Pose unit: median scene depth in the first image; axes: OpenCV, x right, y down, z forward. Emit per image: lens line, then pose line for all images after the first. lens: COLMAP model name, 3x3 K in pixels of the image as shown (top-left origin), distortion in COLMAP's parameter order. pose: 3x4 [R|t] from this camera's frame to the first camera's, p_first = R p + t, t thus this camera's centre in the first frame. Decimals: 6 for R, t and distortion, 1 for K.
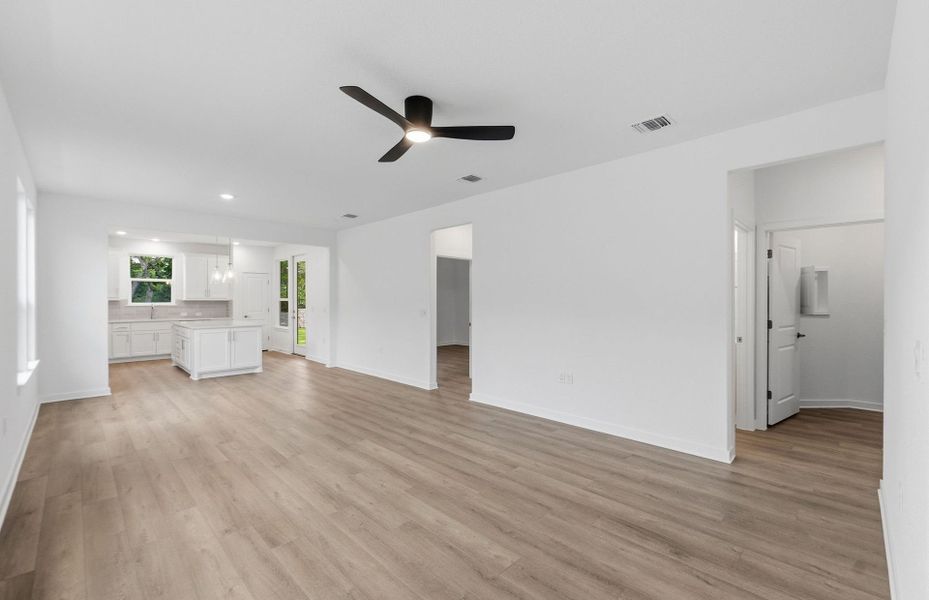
lens RADIAL K [[397.7, 0, 468.1], [0, 397.7, 301.7], [0, 0, 1]] dist [-0.014342, -0.000086]
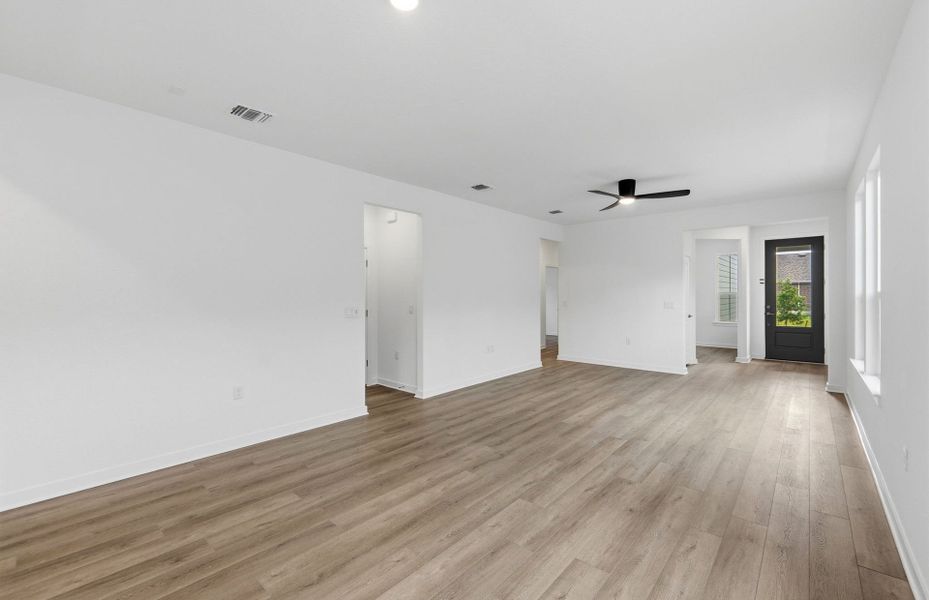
lens RADIAL K [[385.7, 0, 473.8], [0, 385.7, 298.7], [0, 0, 1]] dist [-0.002282, -0.000136]
pose [[-0.069449, -0.007859, 0.997555, -0.773284], [0.006899, 0.999941, 0.008358, -0.001927], [-0.997562, 0.007463, -0.069391, 0.779208]]
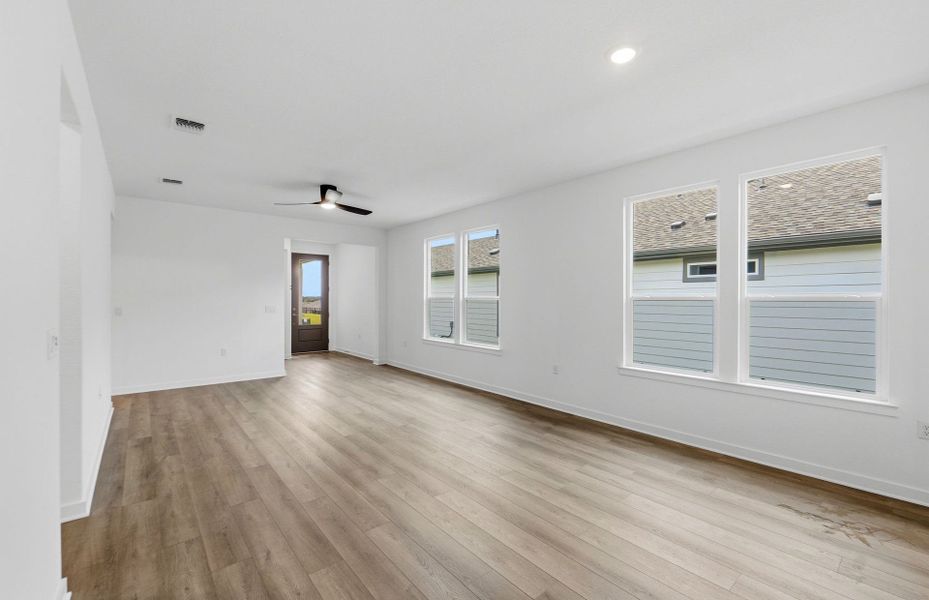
lens RADIAL K [[388.3, 0, 464.5], [0, 388.3, 300.0], [0, 0, 1]] dist [-0.002937, -0.000534]
pose [[-0.995549, -0.002409, 0.094211, -0.388737], [-0.001743, 0.999973, 0.007158, -0.004109], [-0.094226, 0.006961, -0.995527, 1.158254]]
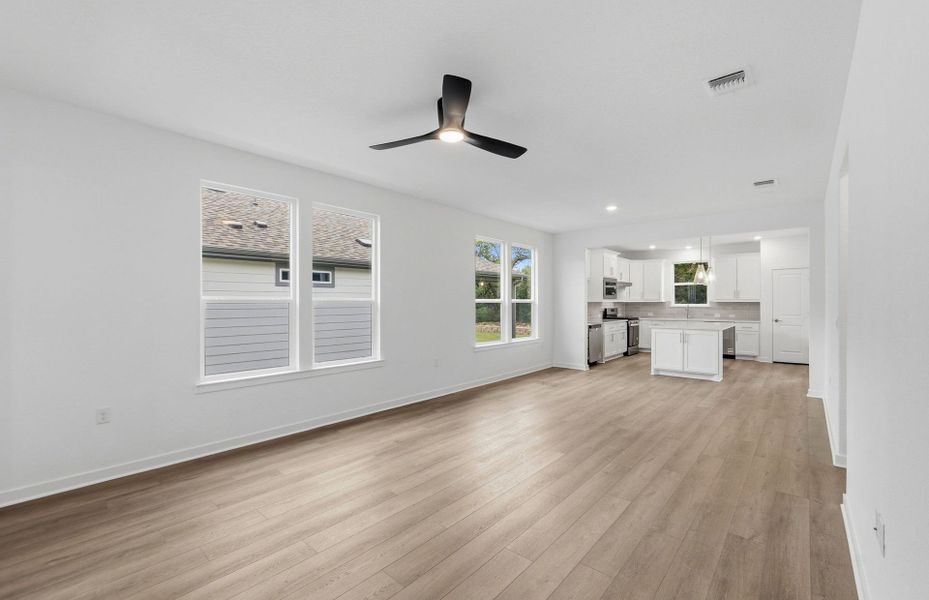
lens RADIAL K [[391.7, 0, 464.5], [0, 391.7, 300.0], [0, 0, 1]] dist [-0.004890, -0.000387]
pose [[0.061787, -0.005347, -0.998075, 0.373402], [-0.003659, 0.999978, -0.005584, -0.000548], [0.998083, 0.003997, 0.061766, 0.421401]]
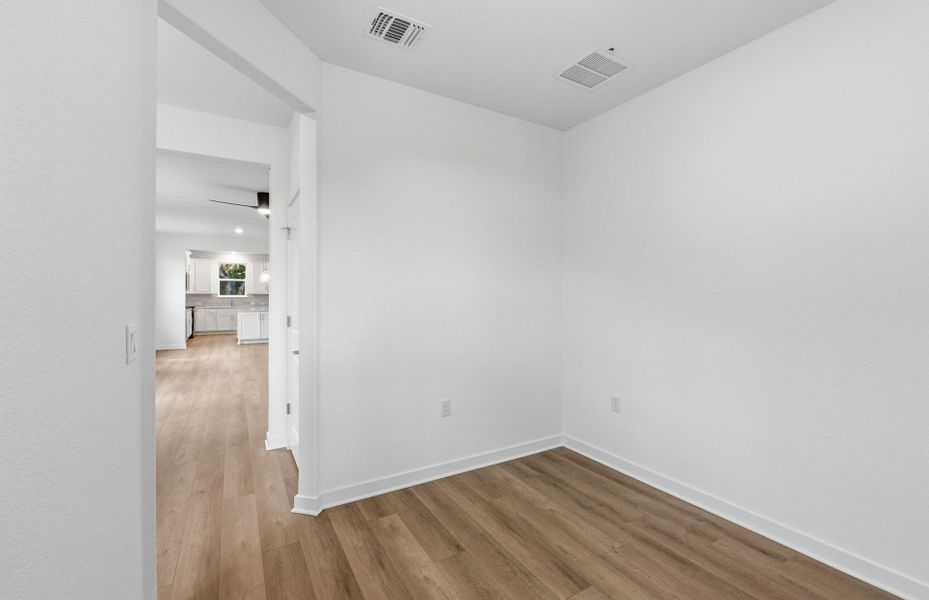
lens RADIAL K [[391.7, 0, 464.5], [0, 391.7, 300.0], [0, 0, 1]] dist [-0.004890, -0.000387]
pose [[0.967944, 0.007053, -0.251067, 0.586474], [-0.005277, 0.999956, 0.007746, 0.005711], [0.251111, -0.006173, 0.967939, -0.289502]]
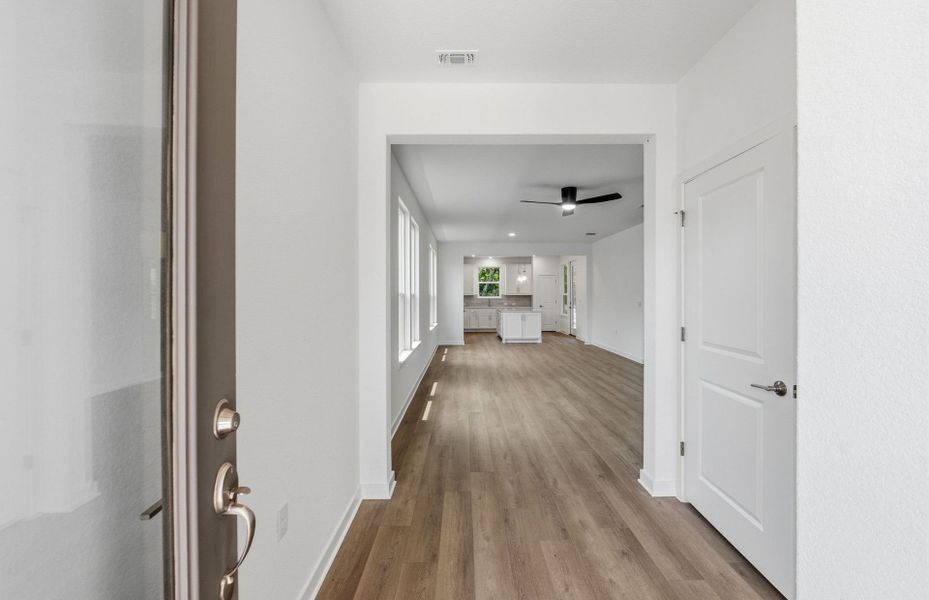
lens RADIAL K [[388.3, 0, 464.5], [0, 388.3, 300.0], [0, 0, 1]] dist [-0.002937, -0.000534]
pose [[0.707730, 0.006335, -0.706454, 0.354678], [0.001083, 0.999949, 0.010051, 0.000859], [0.706482, -0.007879, 0.707687, -0.278941]]
